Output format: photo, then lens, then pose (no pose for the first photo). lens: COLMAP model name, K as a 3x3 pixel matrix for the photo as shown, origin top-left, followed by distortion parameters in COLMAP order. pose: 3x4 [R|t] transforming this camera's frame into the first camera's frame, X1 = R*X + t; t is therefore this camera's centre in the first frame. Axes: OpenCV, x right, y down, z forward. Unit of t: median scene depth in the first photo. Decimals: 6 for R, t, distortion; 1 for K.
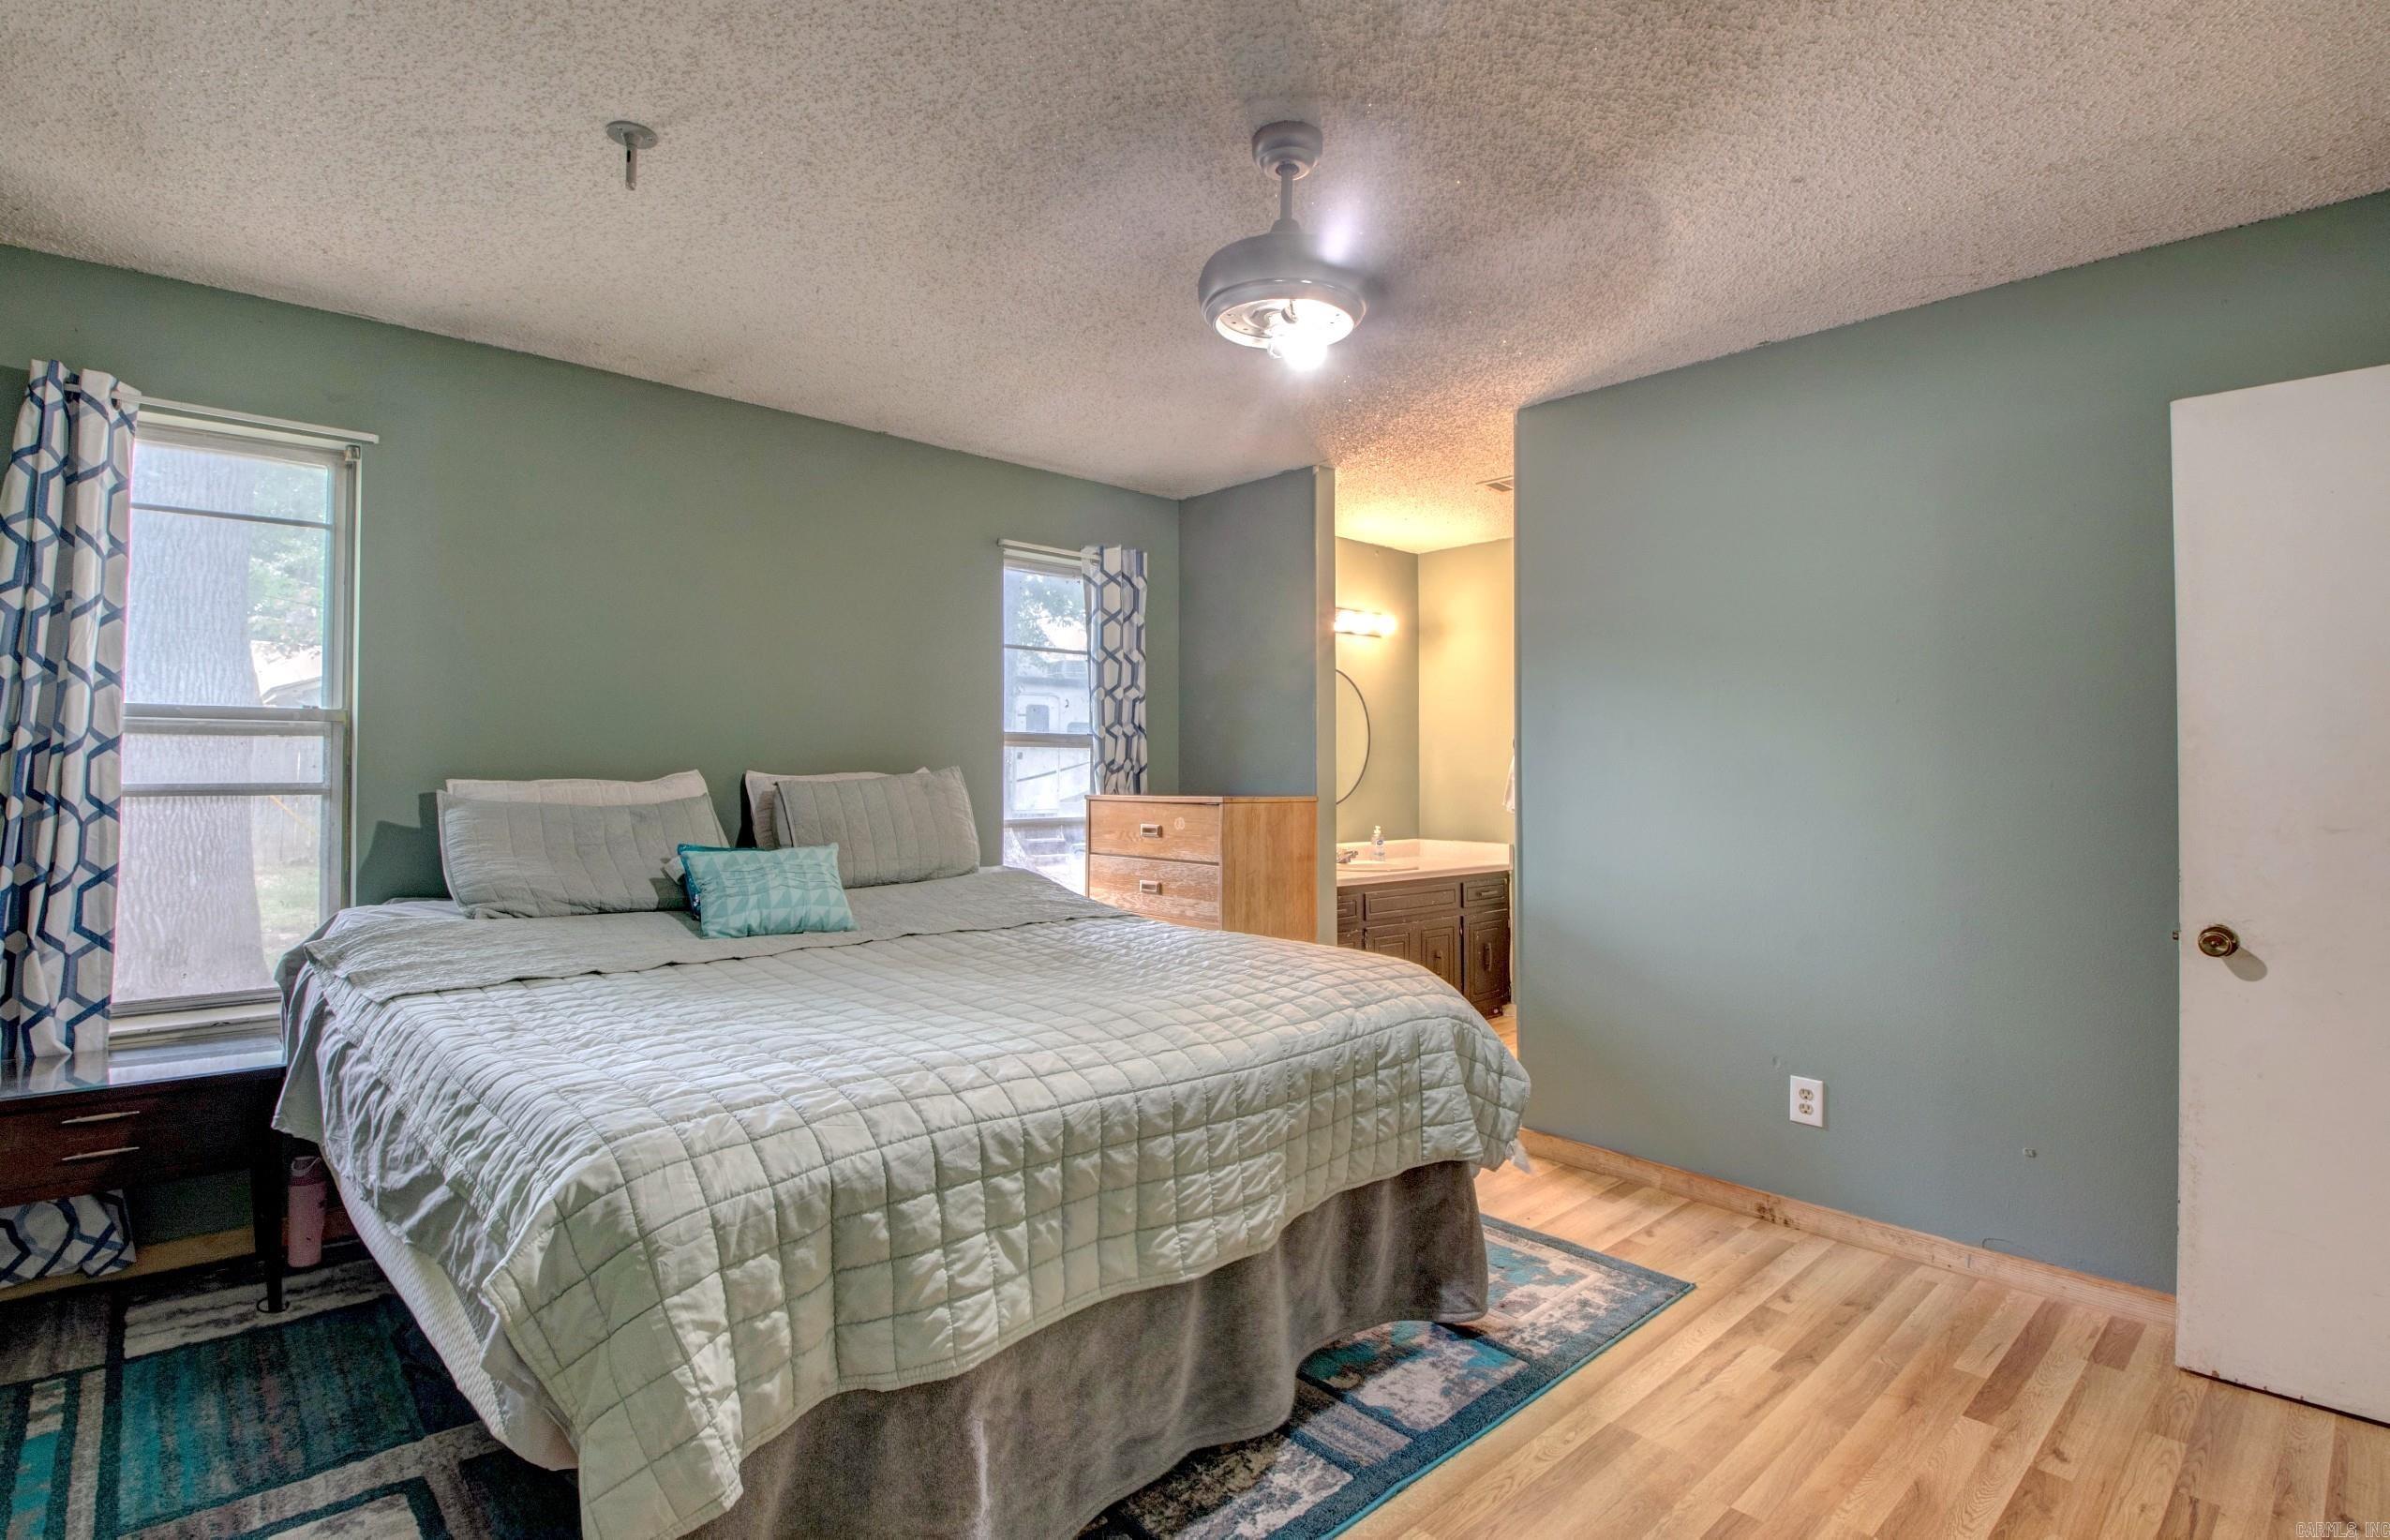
lens RADIAL K [[1113.8, 0, 1185.1], [0, 1113.8, 757.4], [0, 0, 1]] dist [0.001504, -0.019937]
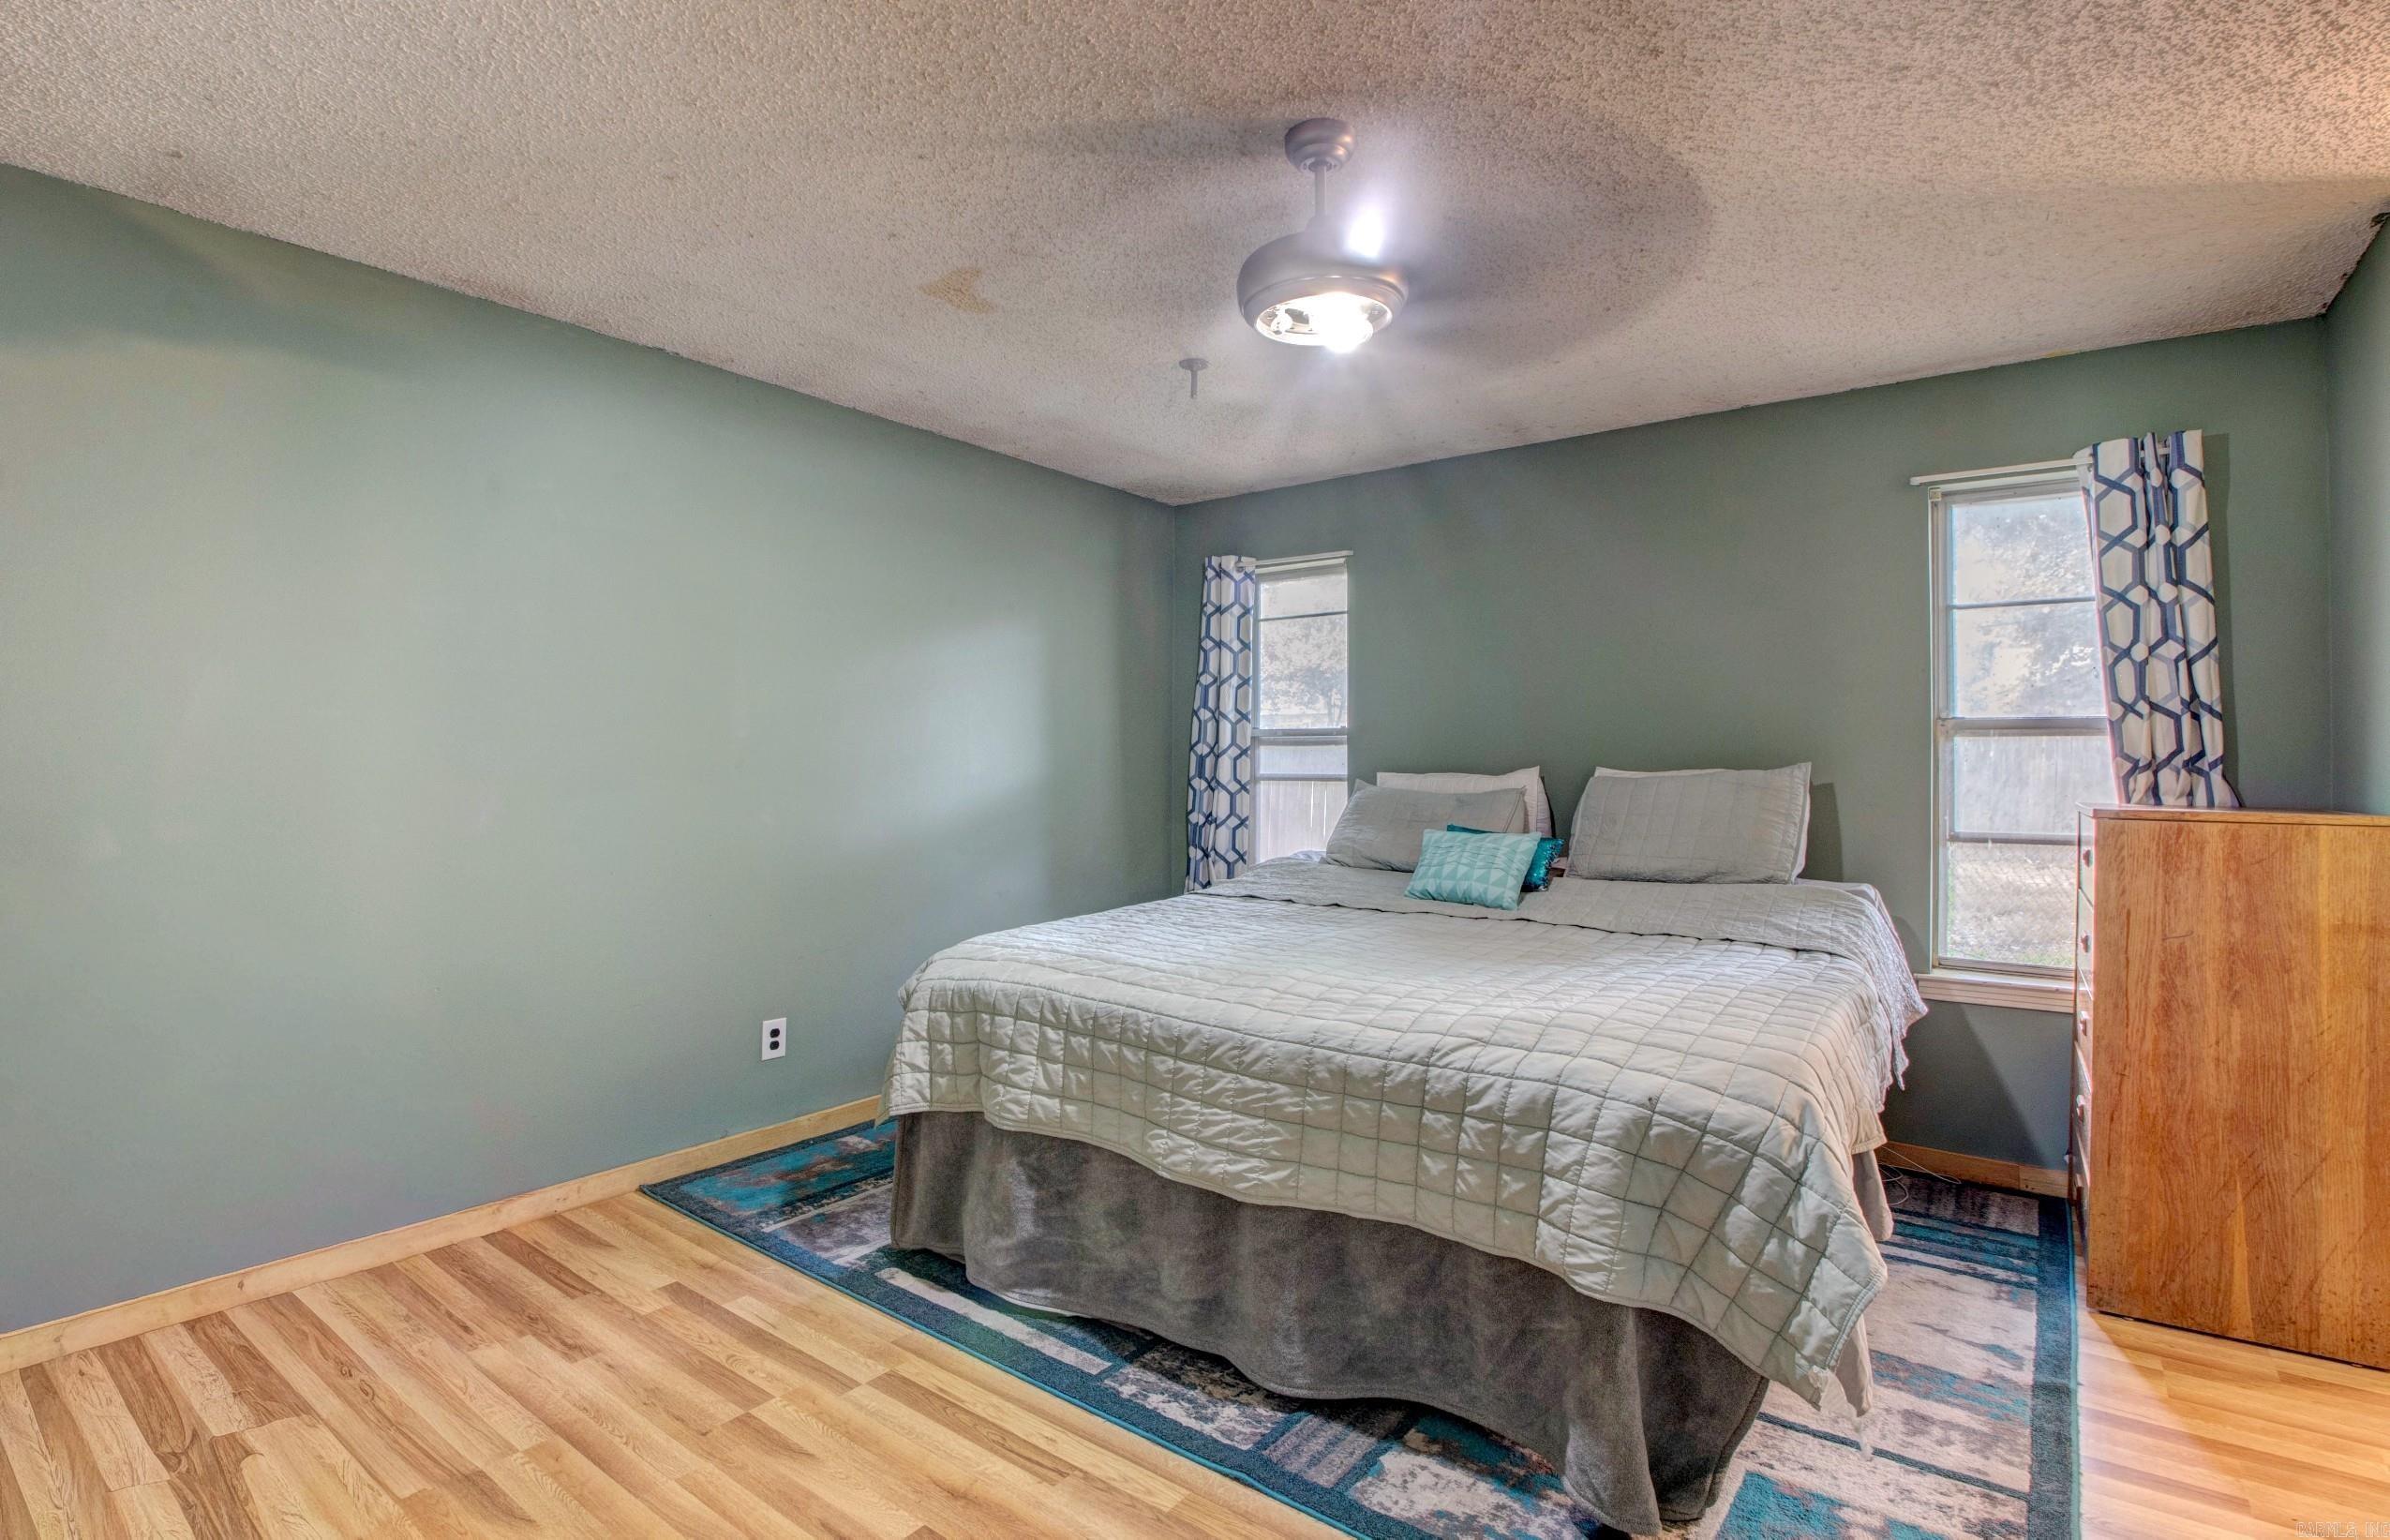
lens RADIAL K [[1113.8, 0, 1213.1], [0, 1113.8, 763.9], [0, 0, 1]] dist [0.001504, -0.019937]
pose [[0.195103, -0.003982, -0.980775, 1.063118], [0.007954, 0.999965, -0.002478, 0.014757], [0.980750, -0.007318, 0.195128, 0.711489]]
